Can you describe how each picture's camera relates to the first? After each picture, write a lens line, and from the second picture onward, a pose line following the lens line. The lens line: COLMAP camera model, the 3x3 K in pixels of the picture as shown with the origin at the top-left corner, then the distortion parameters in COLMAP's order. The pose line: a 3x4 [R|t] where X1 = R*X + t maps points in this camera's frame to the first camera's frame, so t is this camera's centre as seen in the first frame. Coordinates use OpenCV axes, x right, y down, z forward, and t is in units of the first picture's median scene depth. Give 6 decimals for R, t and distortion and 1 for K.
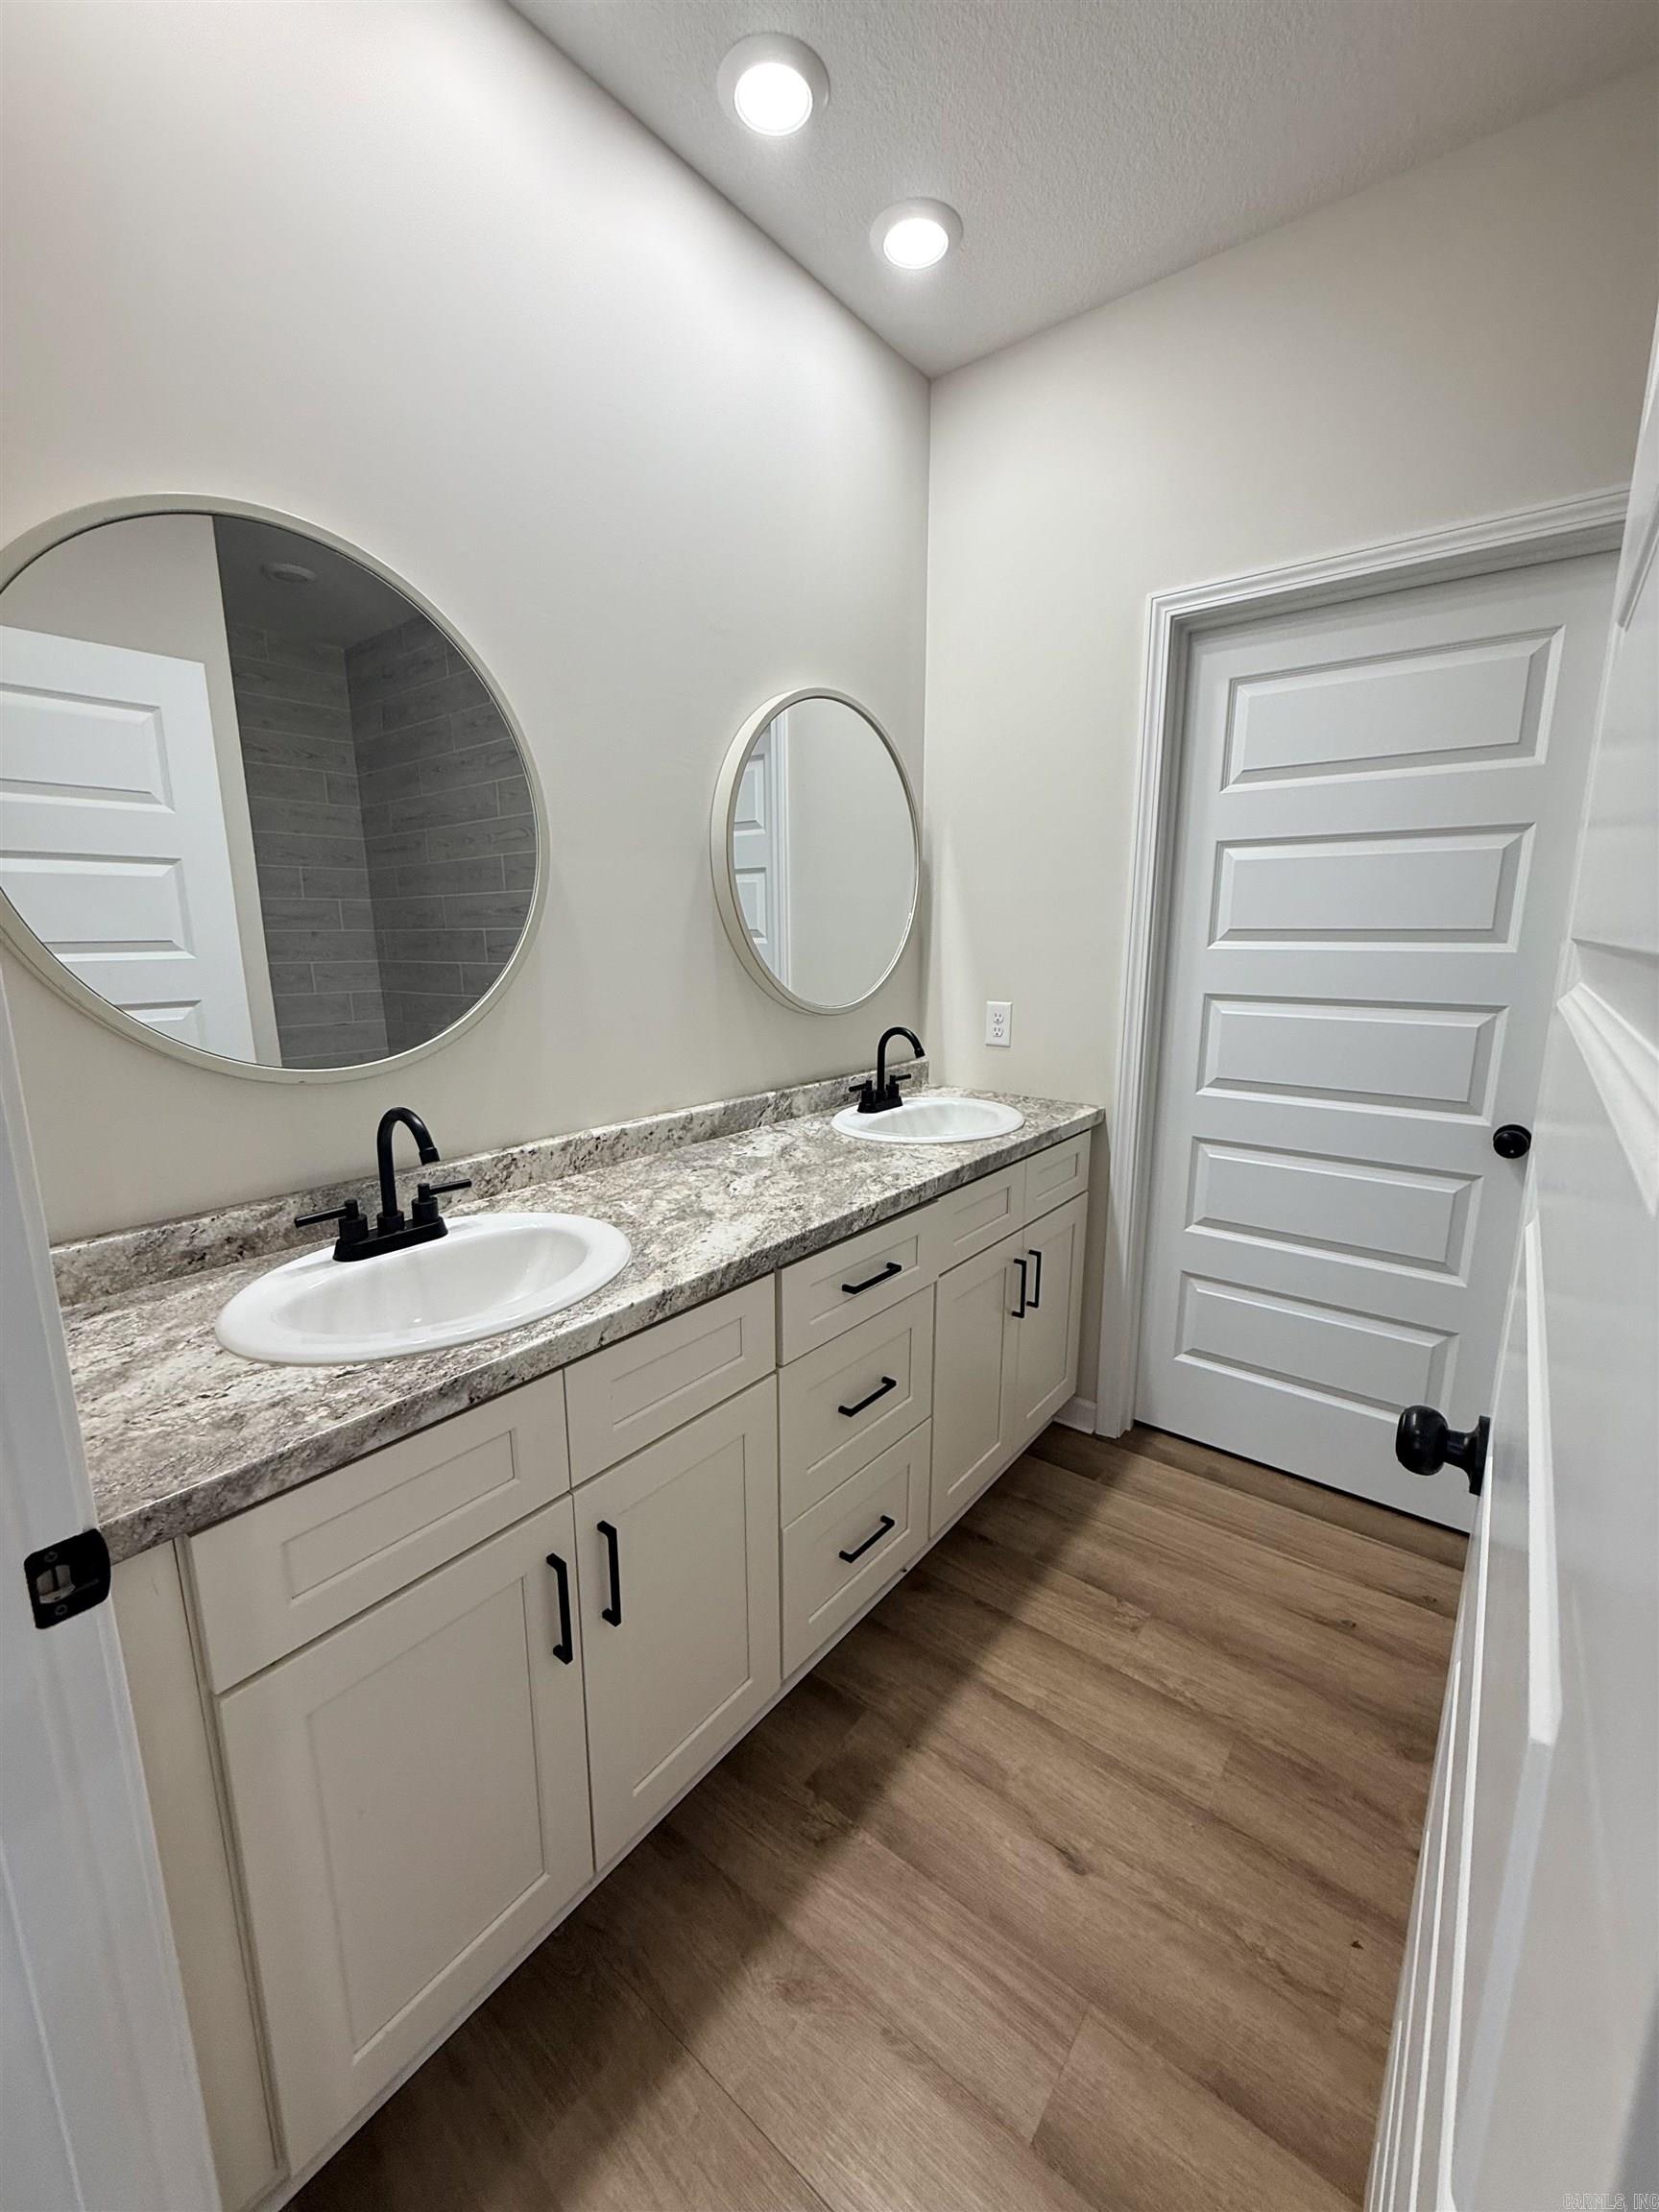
lens RADIAL K [[886.8, 0, 829.5], [0, 886.8, 1106.0], [0, 0, 1]] dist [-0.000414, -0.000362]
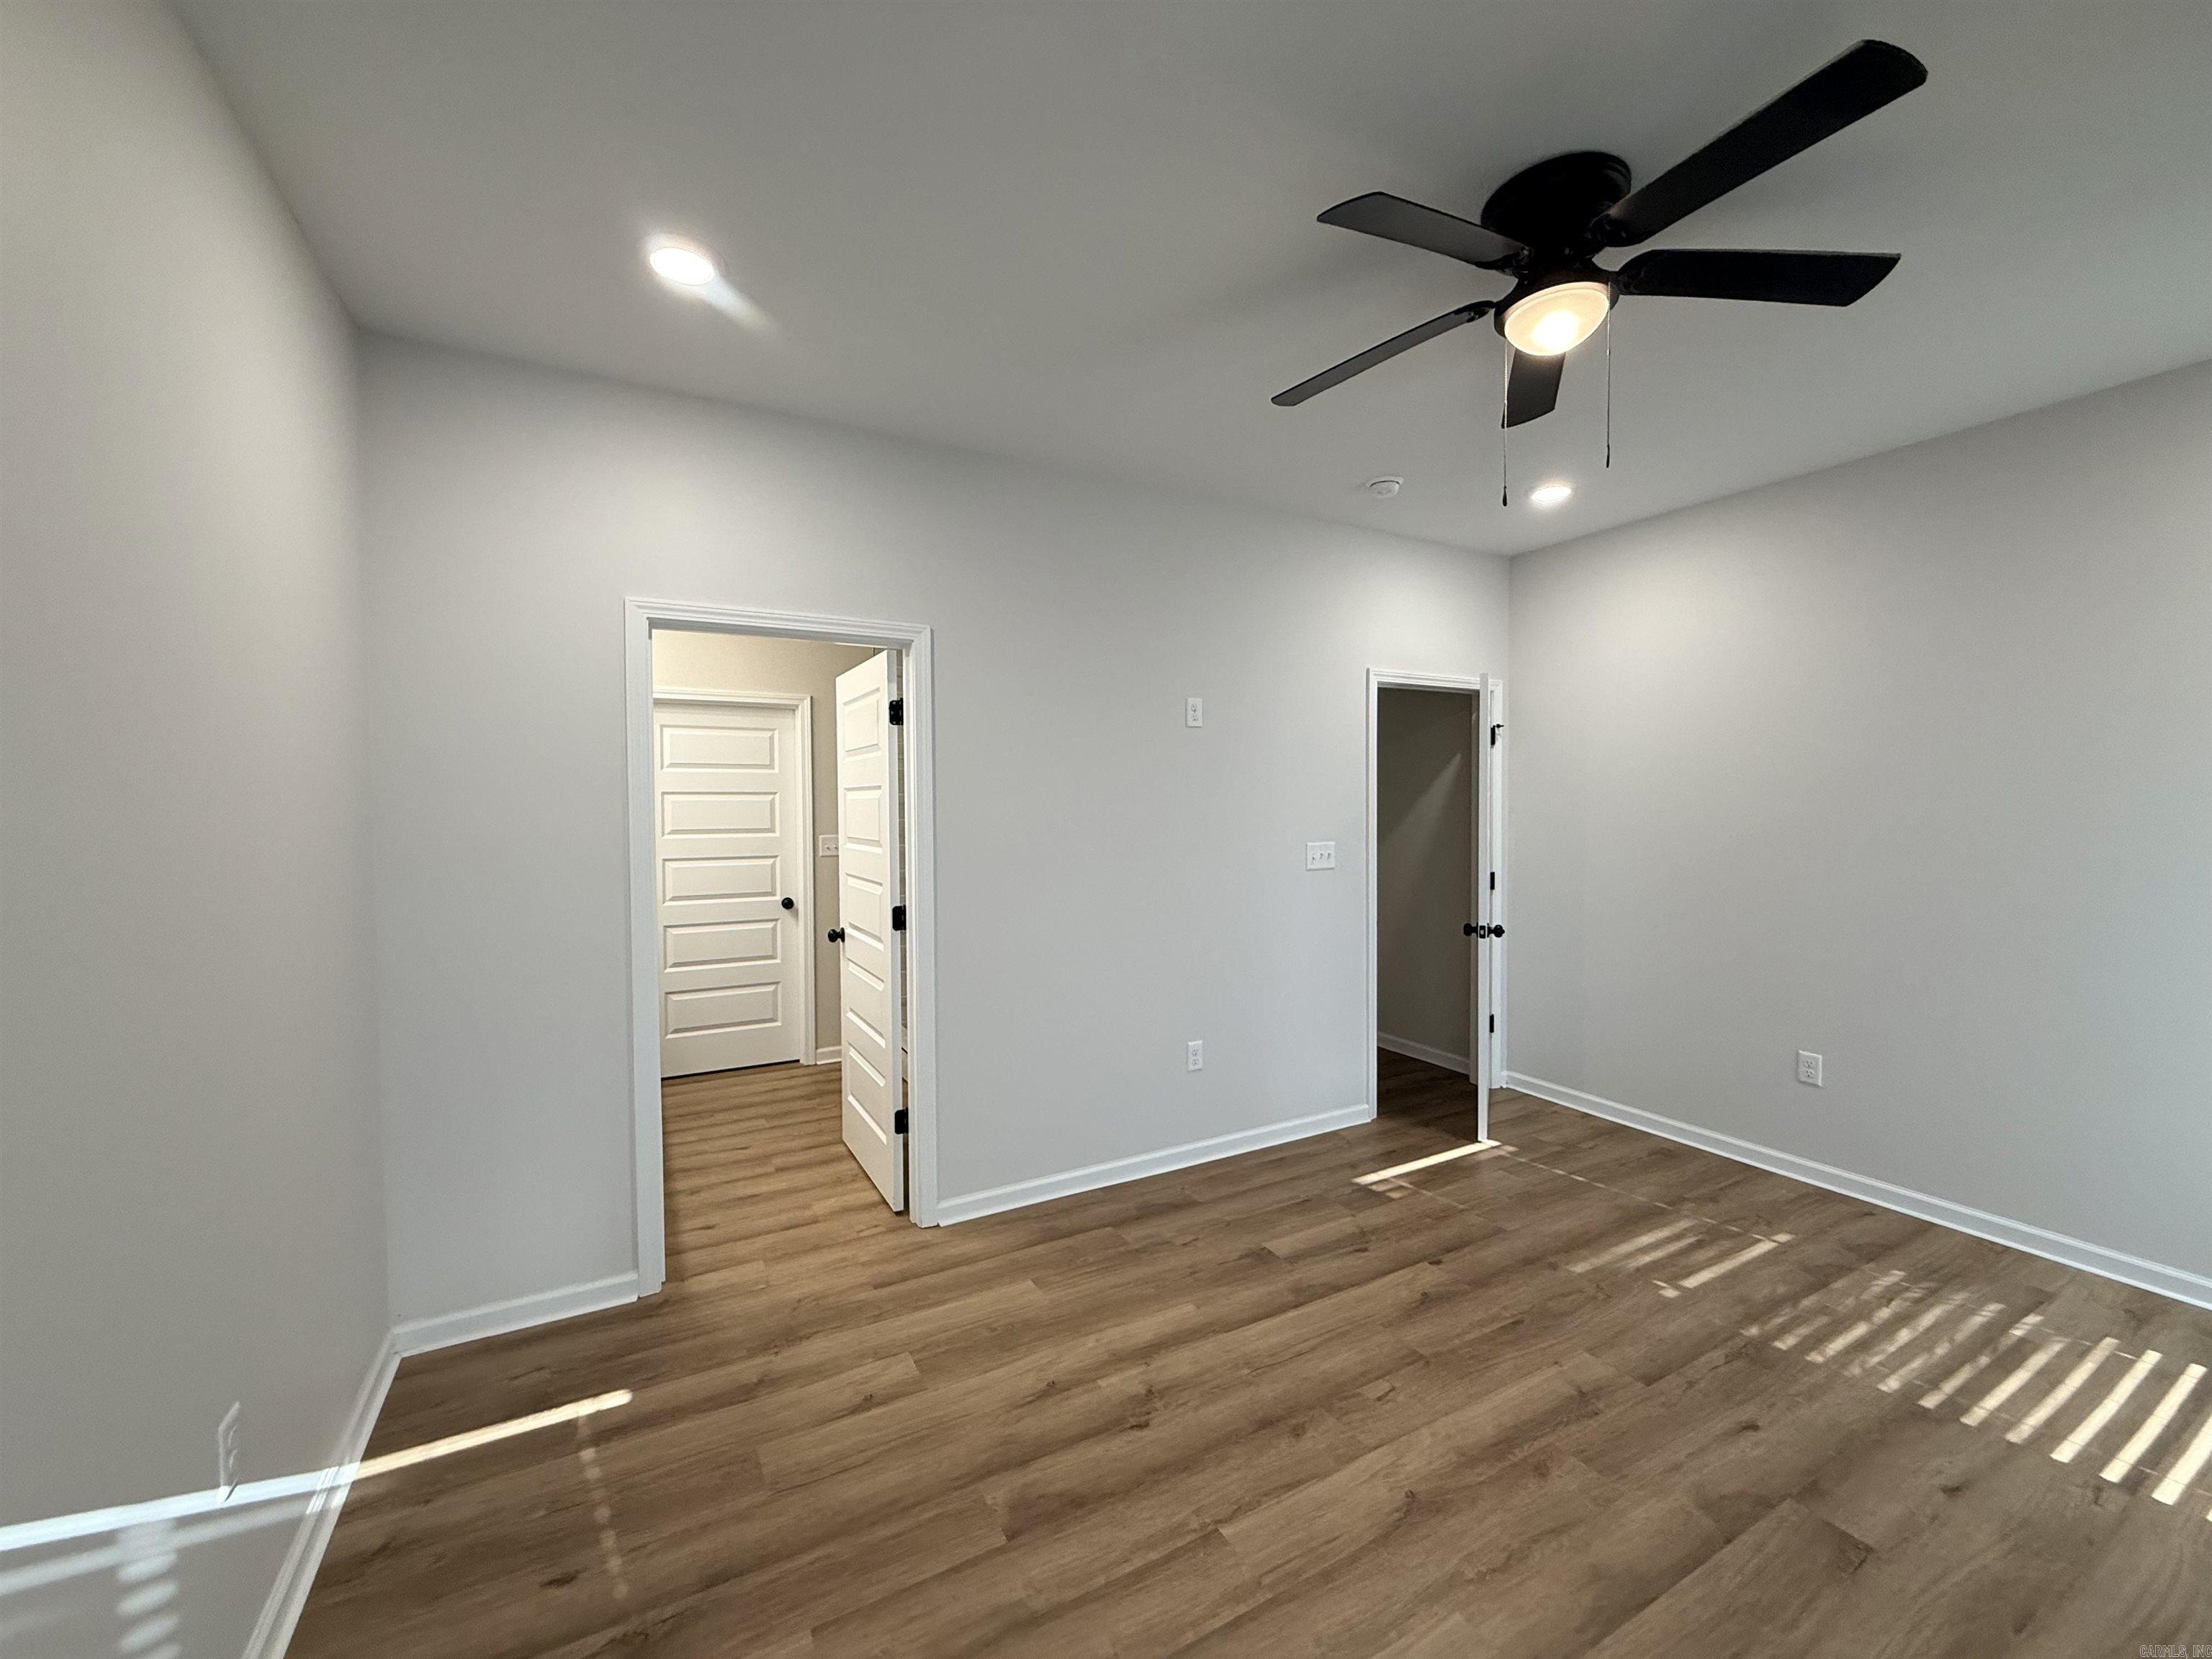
lens RADIAL K [[886.8, 0, 1106.0], [0, 886.8, 829.5], [0, 0, 1]] dist [-0.000414, -0.000362]
pose [[0.390435, -0.028565, 0.920187, -1.353128], [0.180104, 0.982575, -0.045916, 0.116148], [-0.902841, 0.183657, 0.388777, -0.993660]]
